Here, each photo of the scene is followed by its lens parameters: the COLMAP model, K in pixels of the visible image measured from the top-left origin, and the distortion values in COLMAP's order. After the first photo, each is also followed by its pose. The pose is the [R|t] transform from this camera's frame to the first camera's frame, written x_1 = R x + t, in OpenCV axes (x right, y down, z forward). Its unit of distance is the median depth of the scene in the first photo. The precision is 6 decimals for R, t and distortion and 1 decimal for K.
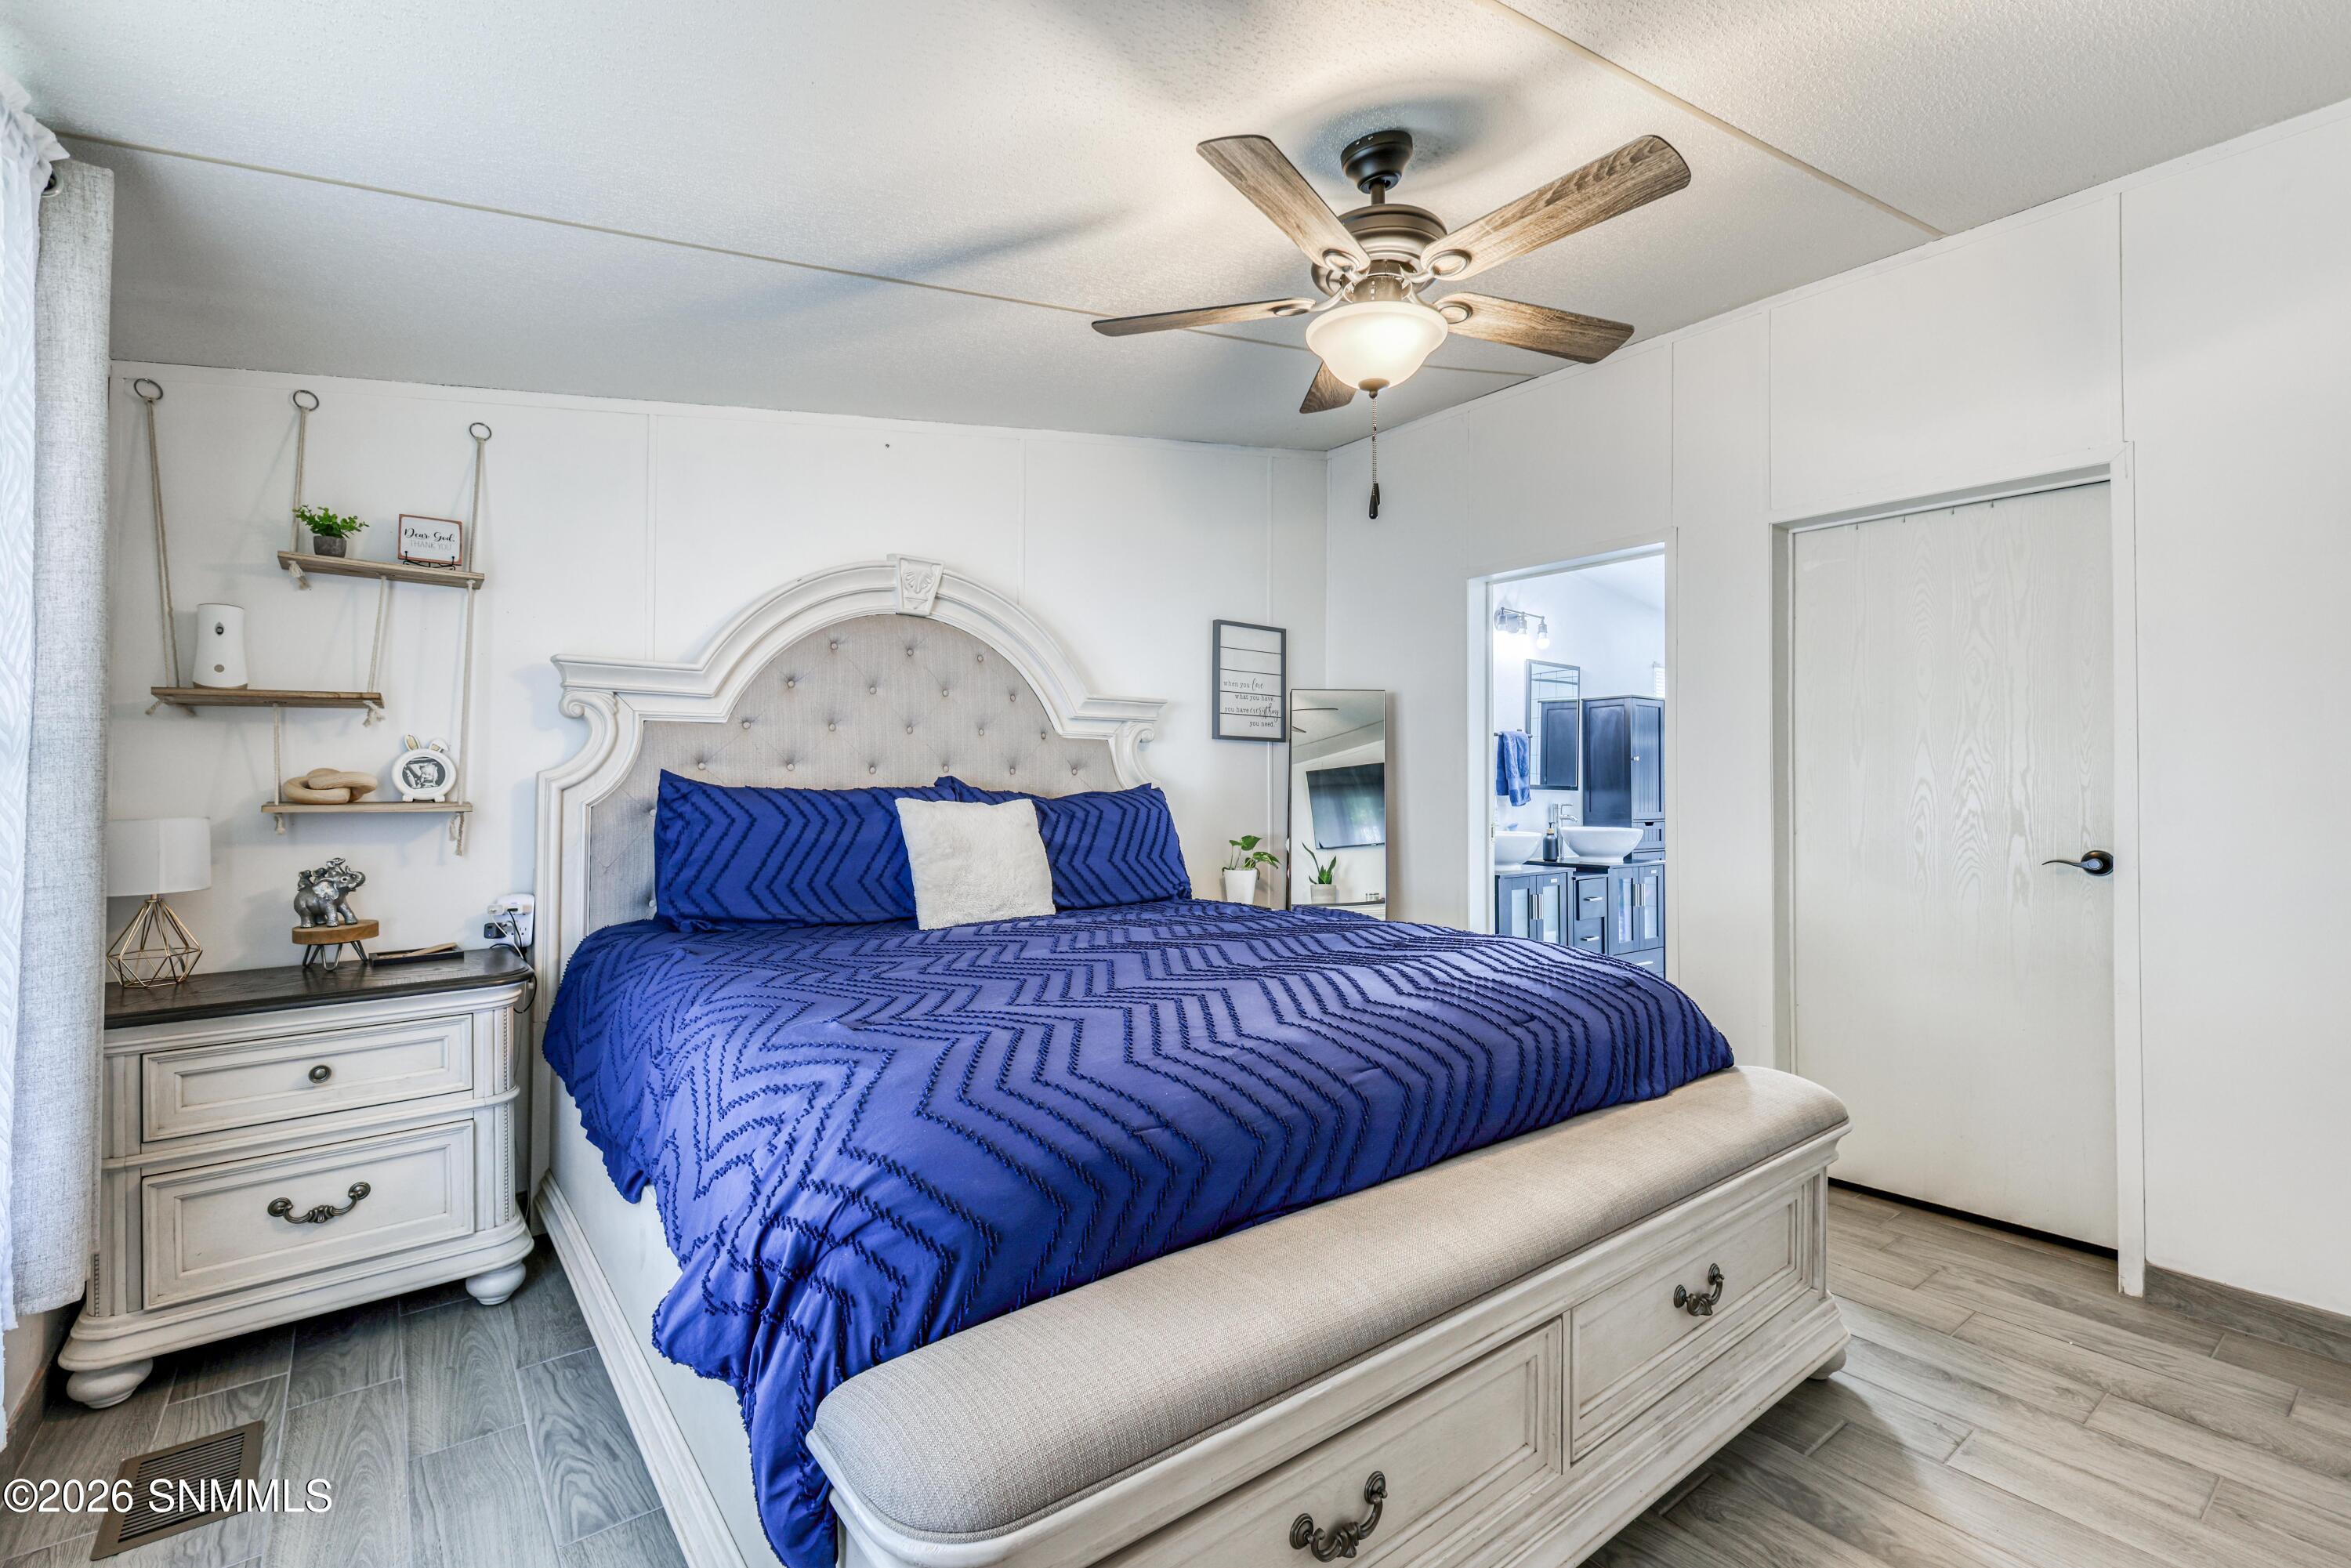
lens RADIAL K [[1055.8, 0, 1159.1], [0, 1055.8, 774.1], [0, 0, 1]] dist [0.008620, -0.000194]
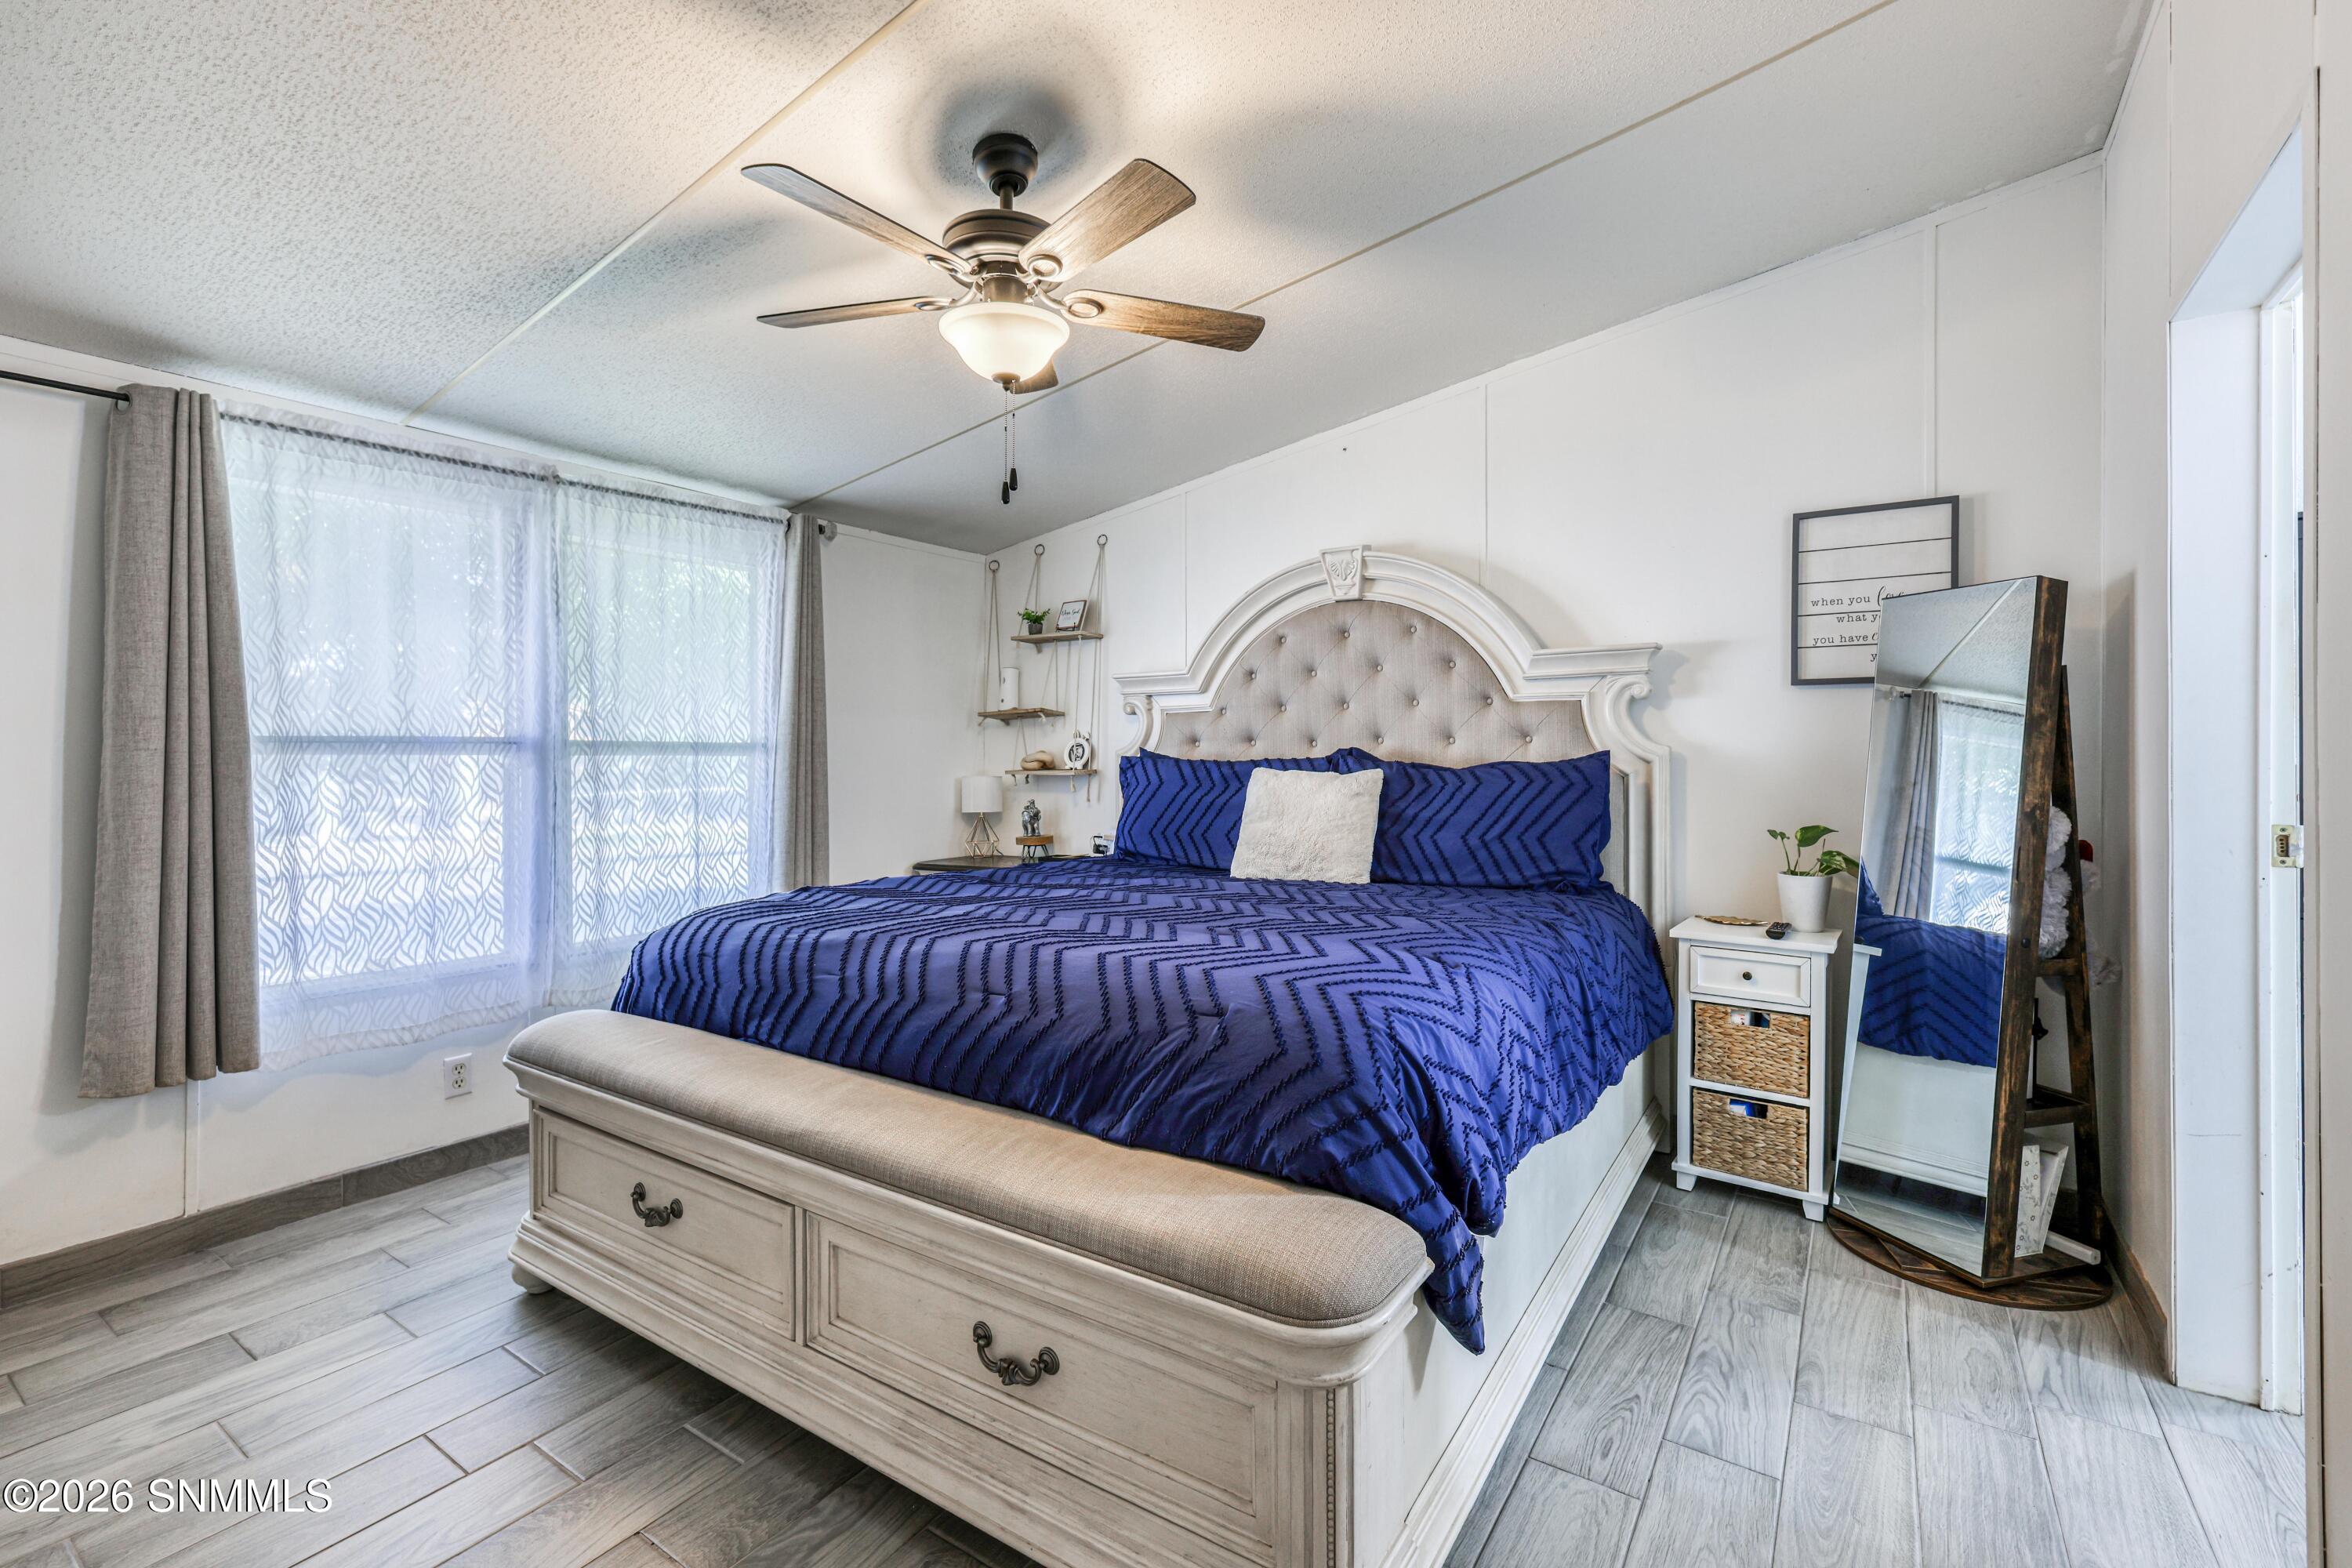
lens RADIAL K [[1056.3, 0, 1179.3], [0, 1056.3, 769.1], [0, 0, 1]] dist [0.008620, -0.000194]
pose [[0.308302, 0.004094, -0.951280, 0.854034], [0.020372, 0.999733, 0.010905, 0.009417], [0.951070, -0.022741, 0.308136, 0.559969]]
